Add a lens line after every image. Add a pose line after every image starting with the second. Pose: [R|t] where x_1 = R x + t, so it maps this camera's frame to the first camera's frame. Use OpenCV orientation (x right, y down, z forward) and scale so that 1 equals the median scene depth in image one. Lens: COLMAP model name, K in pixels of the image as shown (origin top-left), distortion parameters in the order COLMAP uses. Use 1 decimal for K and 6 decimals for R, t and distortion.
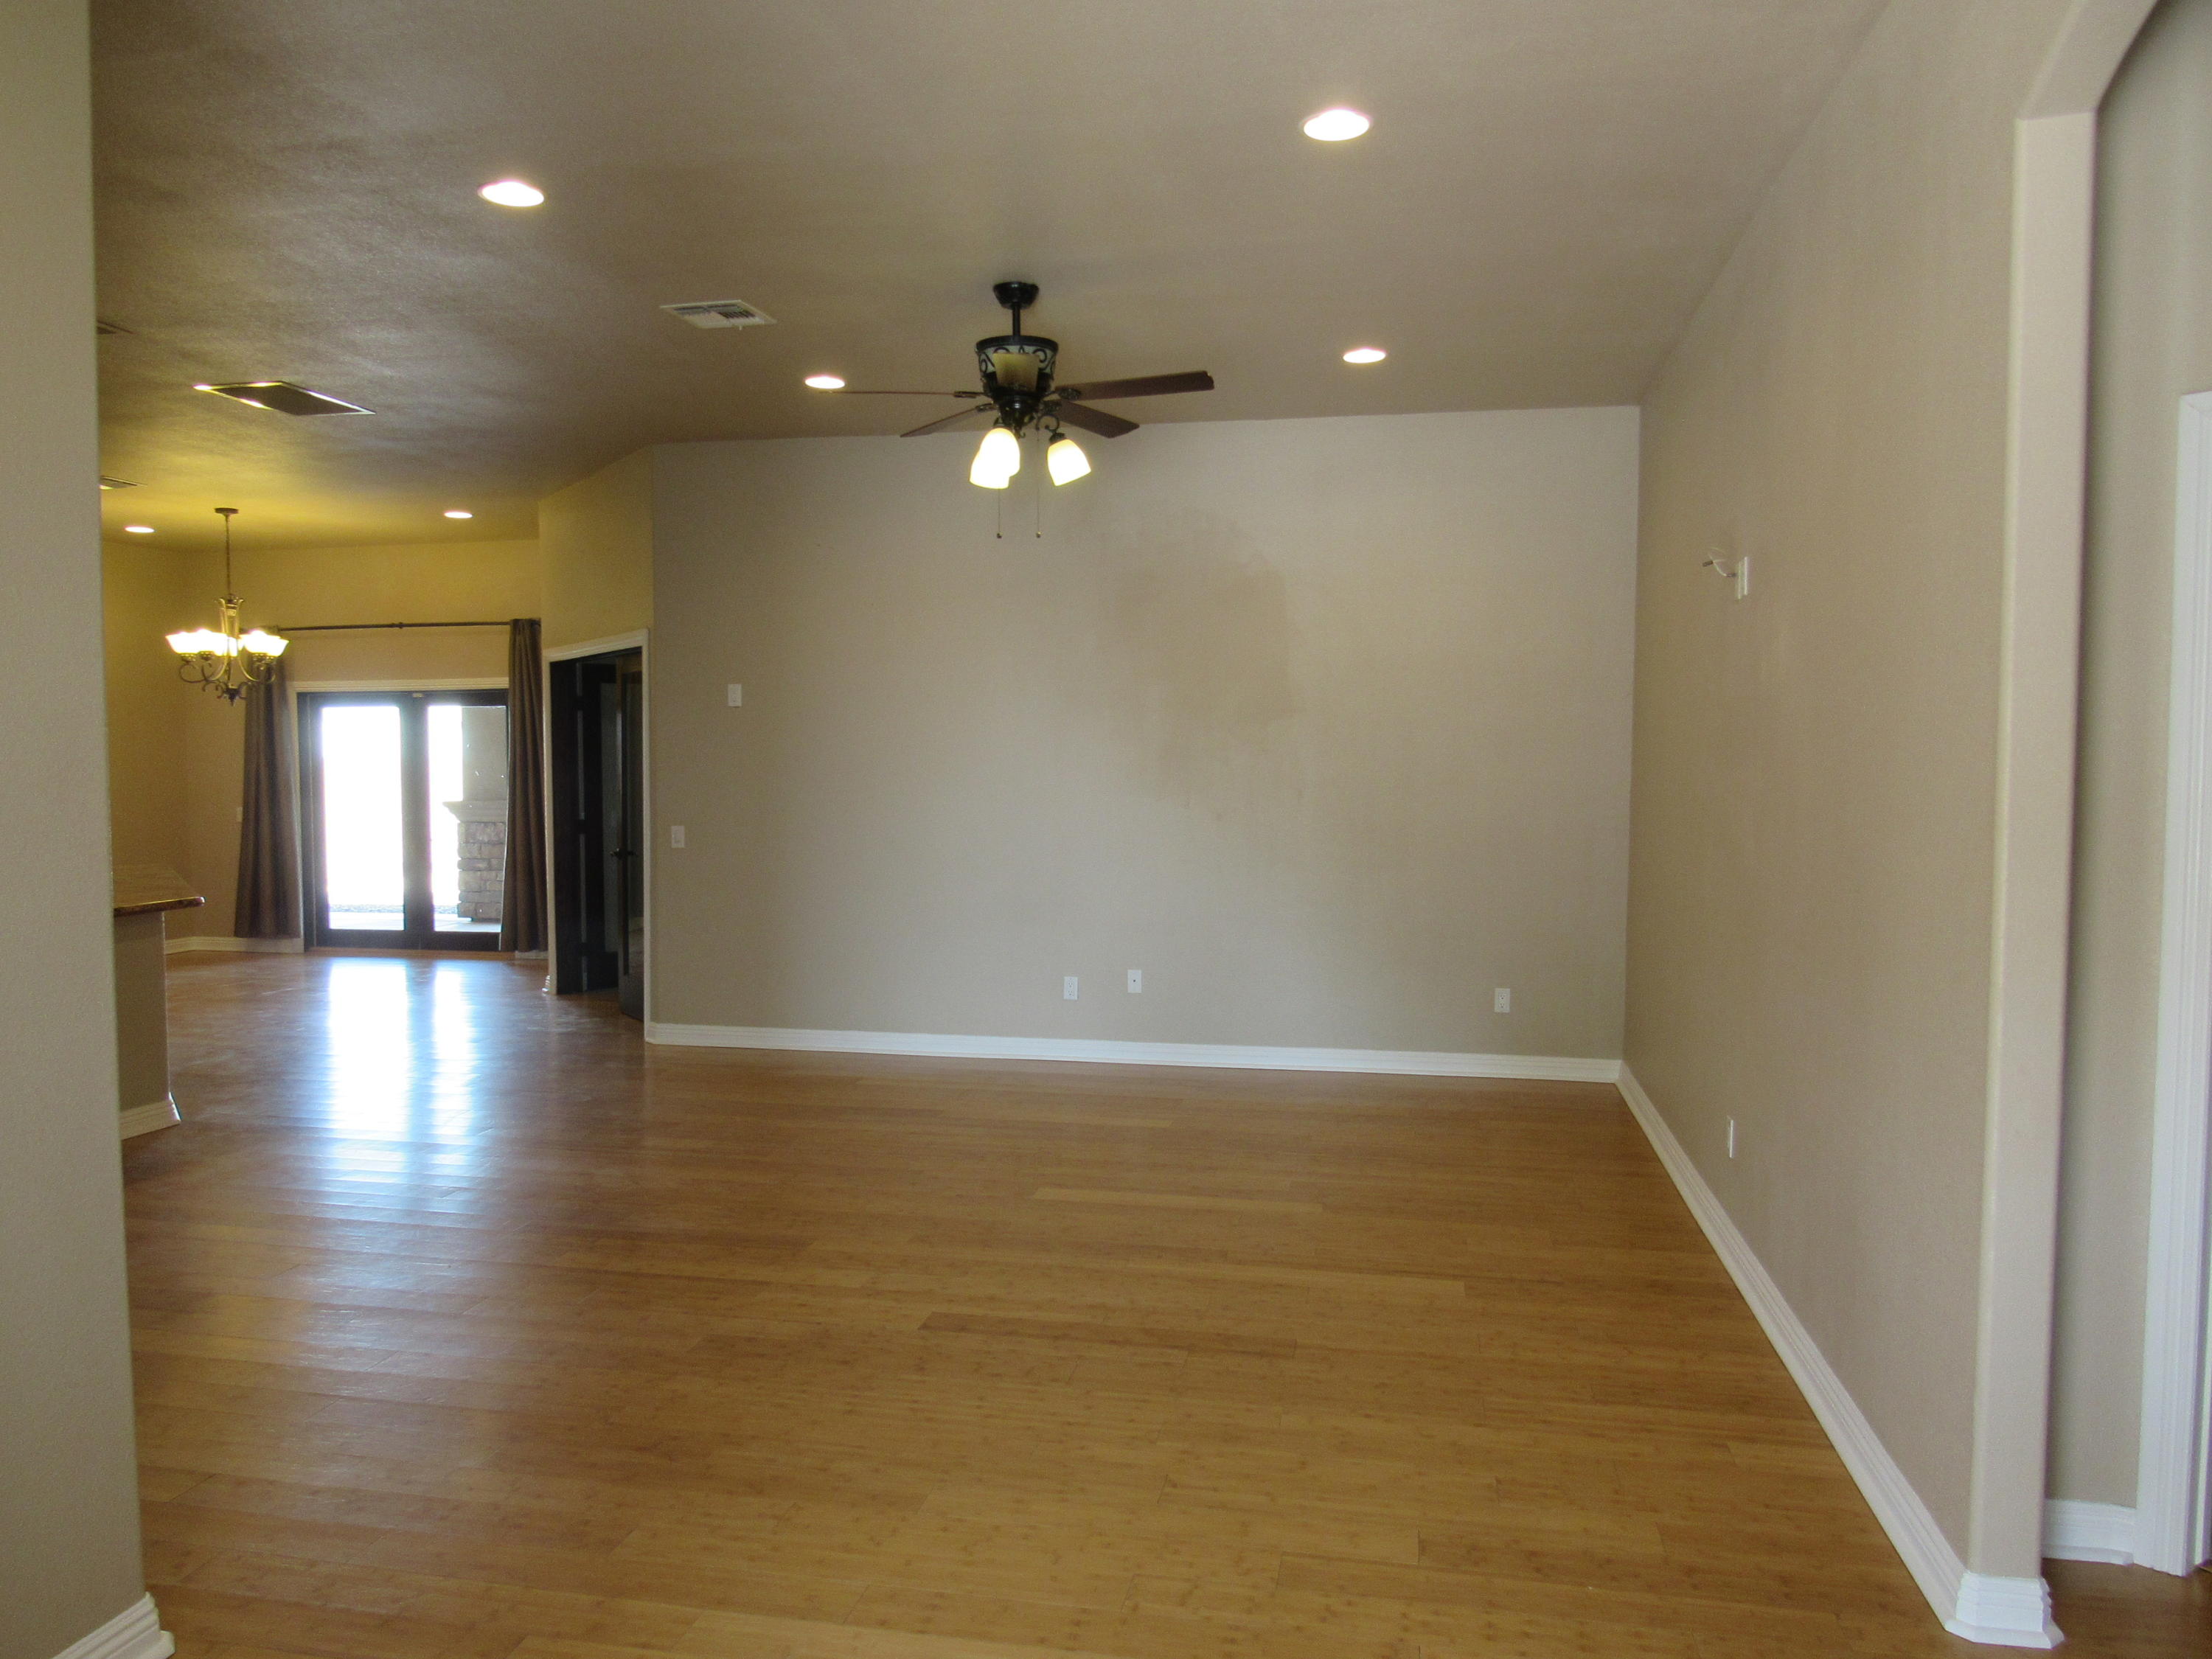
lens RADIAL K [[1584.4, 0, 1106.0], [0, 1584.4, 829.5], [0, 0, 1]] dist [-0.025199, -0.001935]
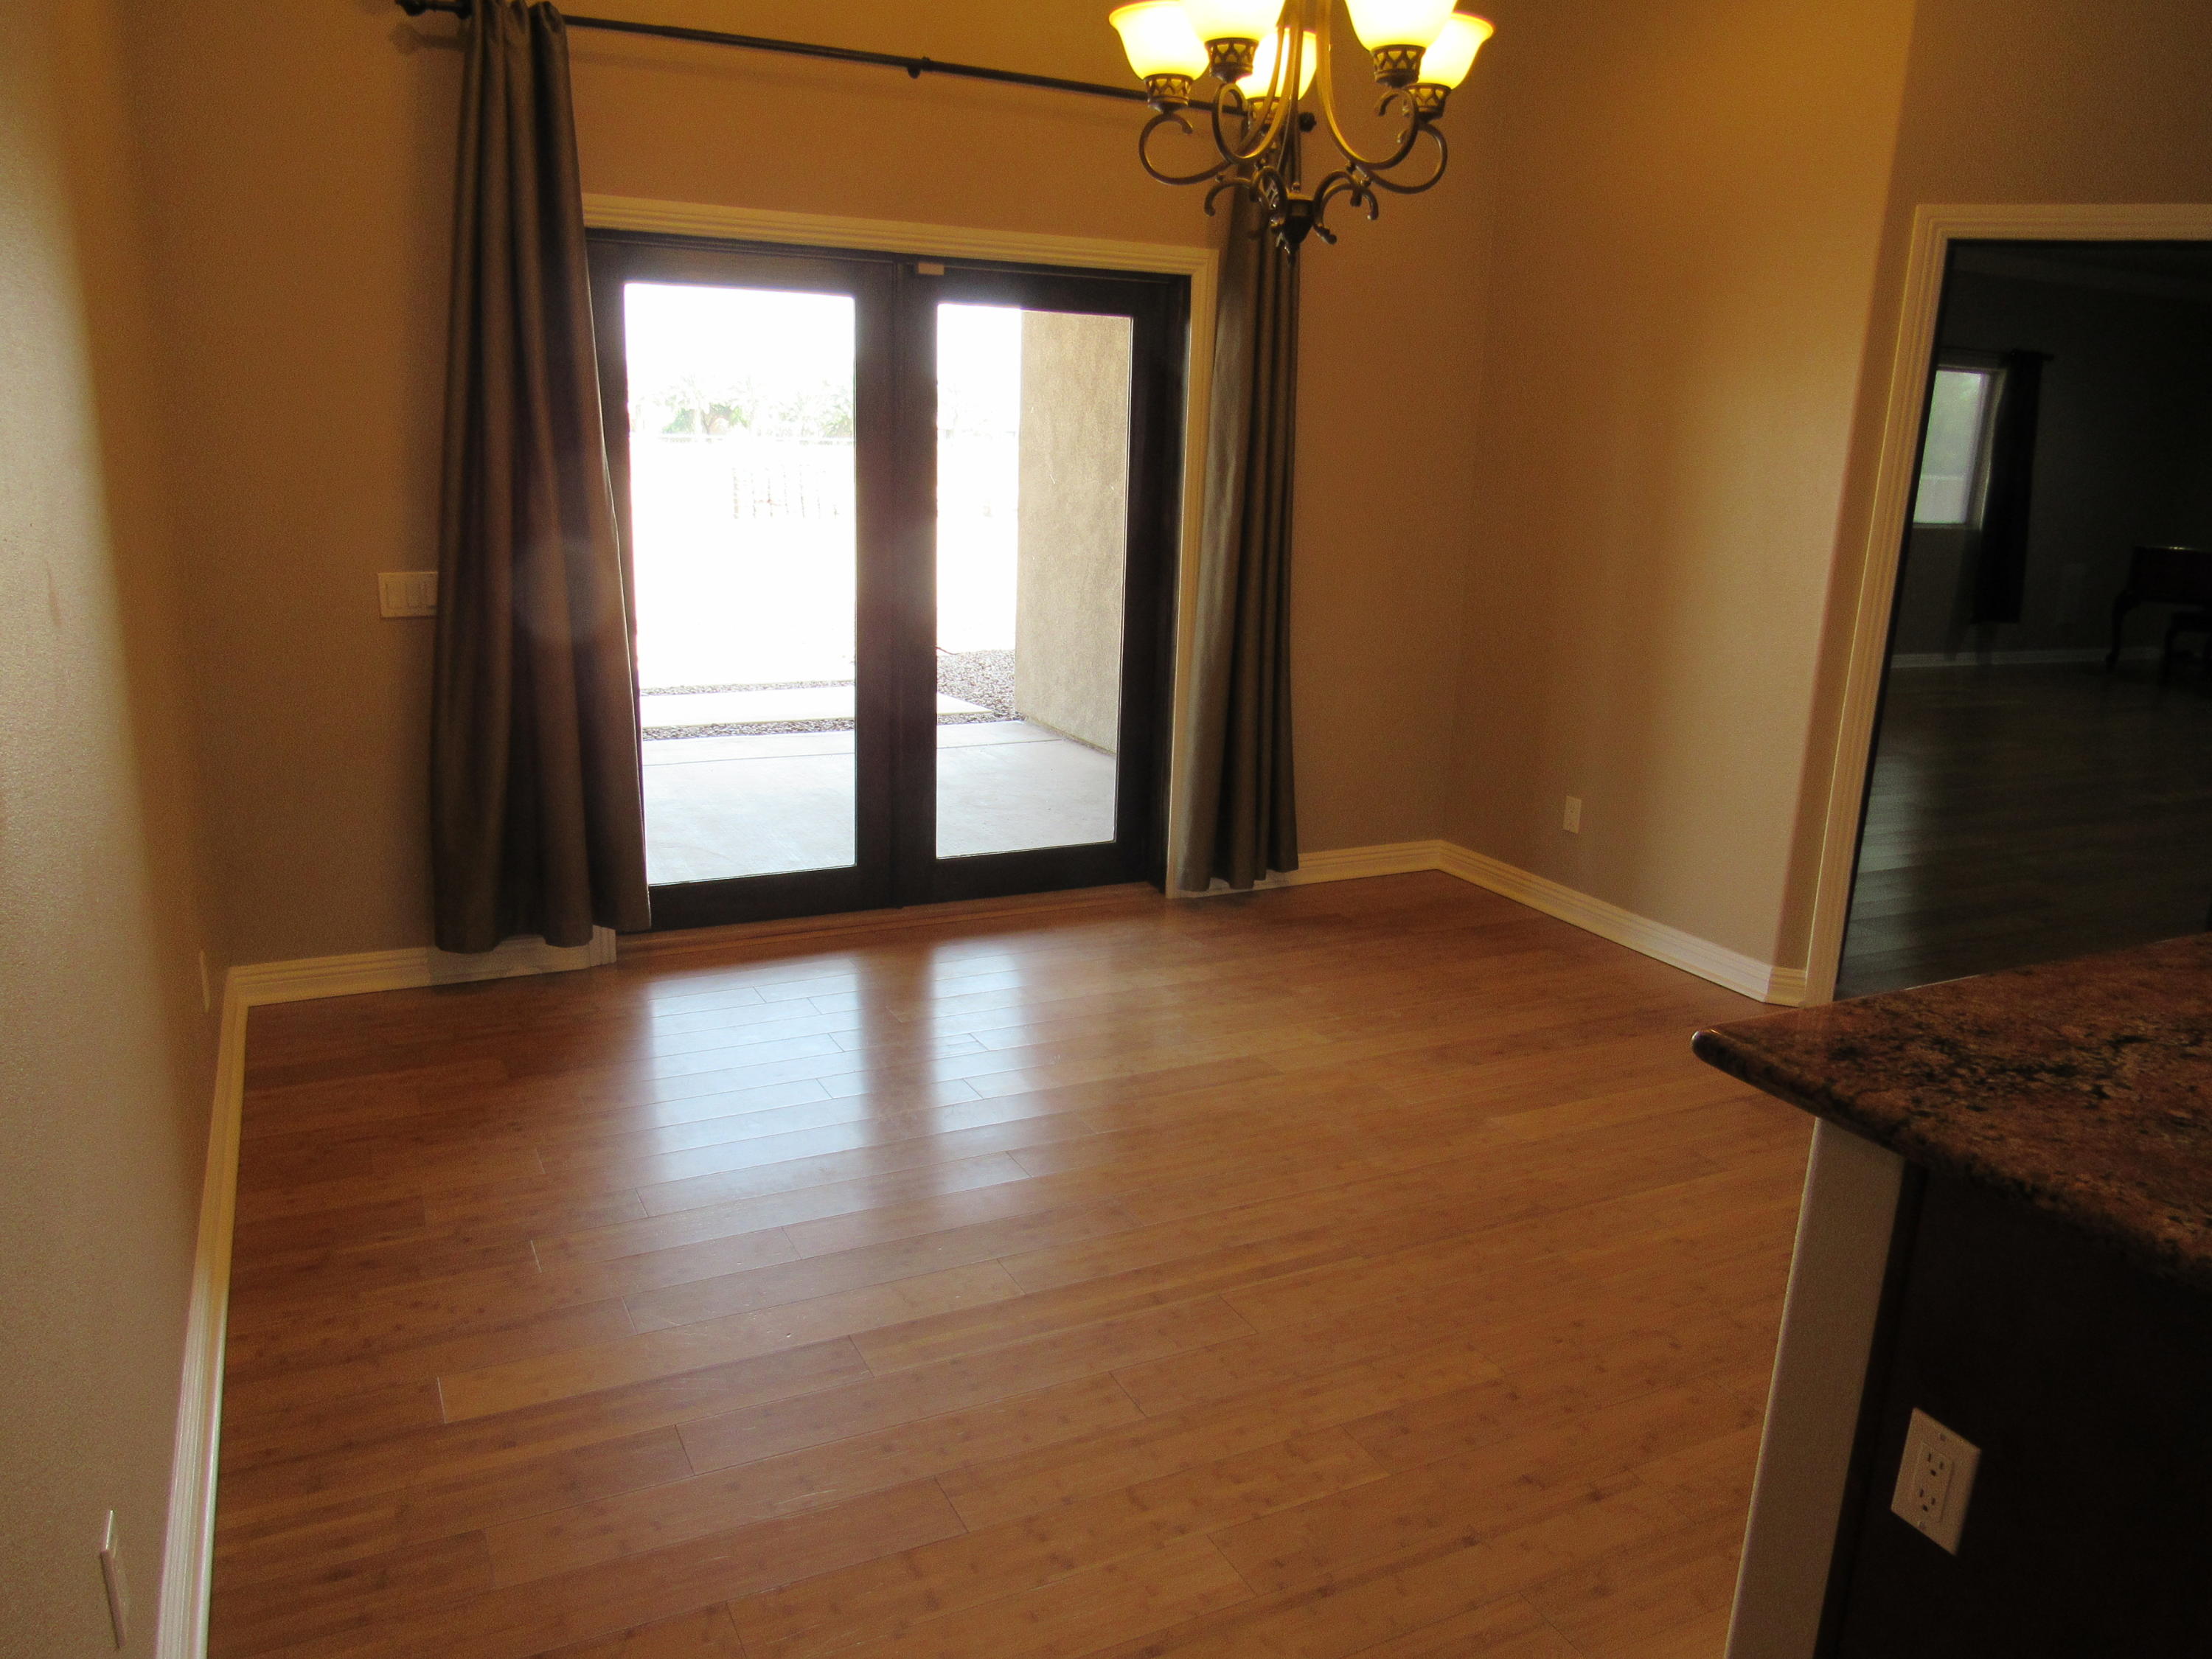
lens RADIAL K [[1584.4, 0, 1106.0], [0, 1584.4, 829.5], [0, 0, 1]] dist [-0.025199, -0.001935]
pose [[0.795923, -0.120205, 0.593344, -0.647487], [0.002541, 0.980744, 0.195279, -0.026149], [-0.605392, -0.153919, 0.780903, 0.651934]]
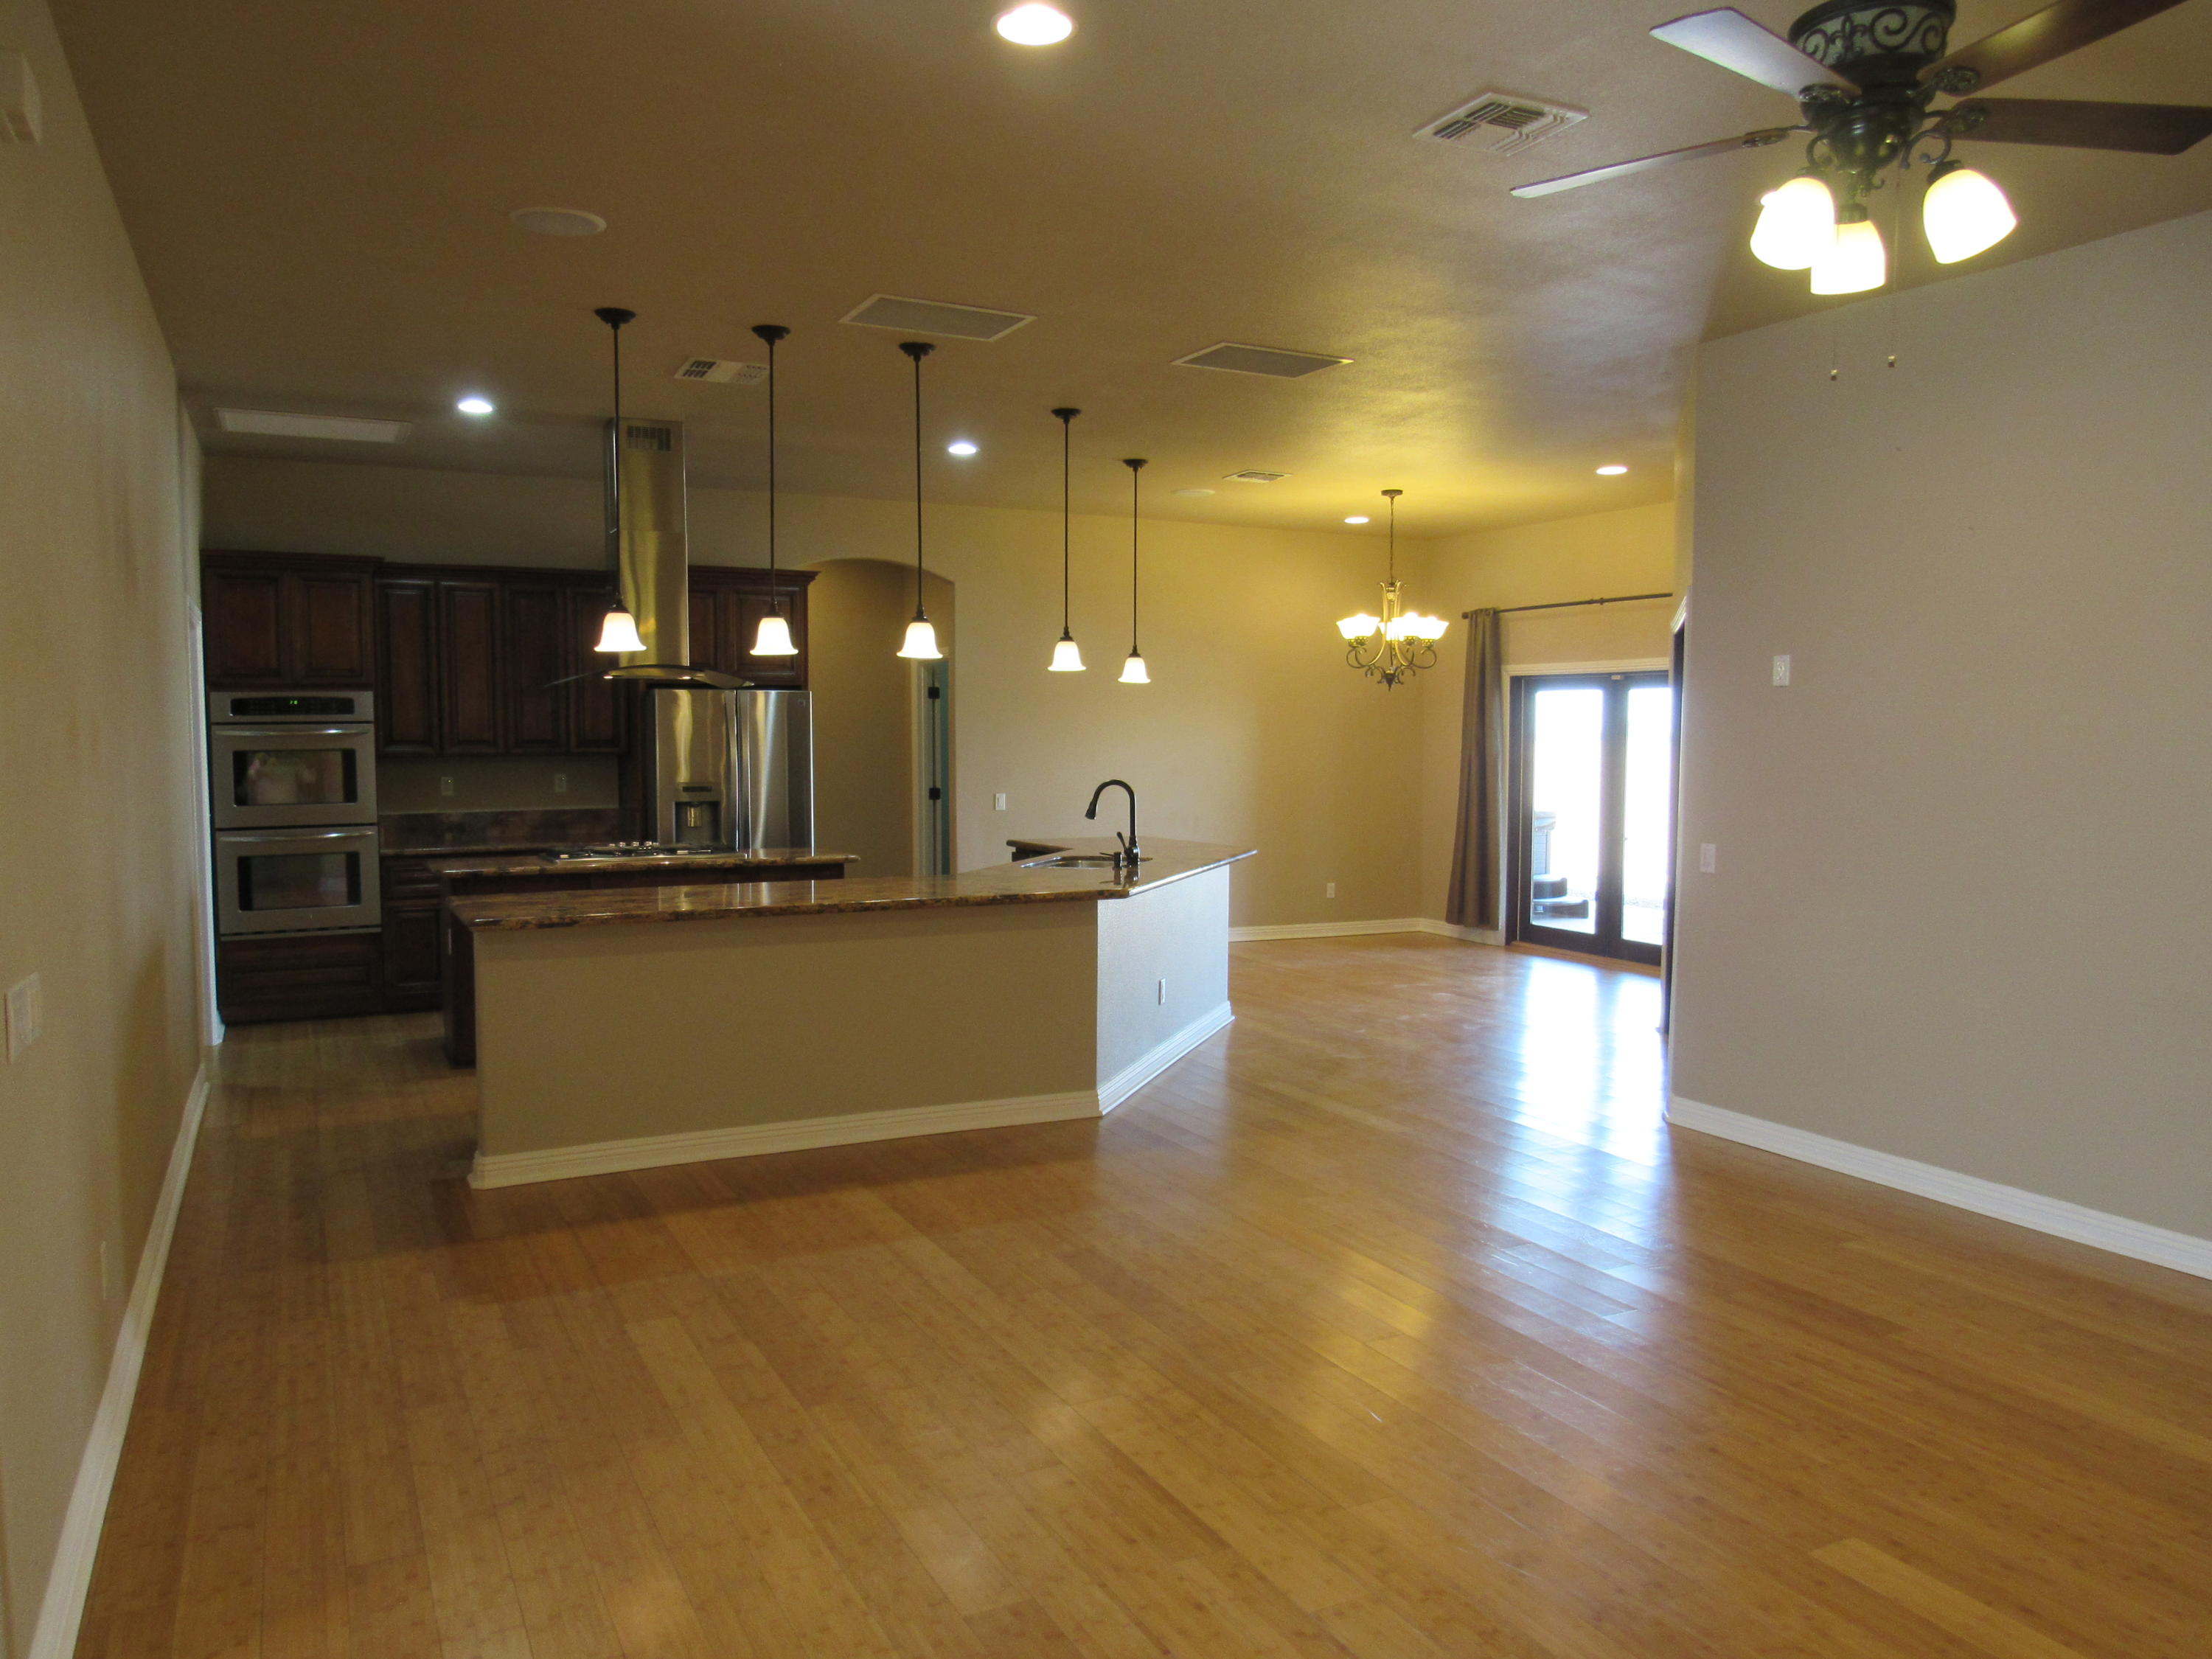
lens RADIAL K [[1584.4, 0, 1106.0], [0, 1584.4, 829.5], [0, 0, 1]] dist [-0.025199, -0.001935]
pose [[0.613063, 0.058136, -0.787892, 0.103509], [-0.050757, 0.998127, 0.034154, -0.014249], [0.788402, 0.019053, 0.614865, 0.212778]]
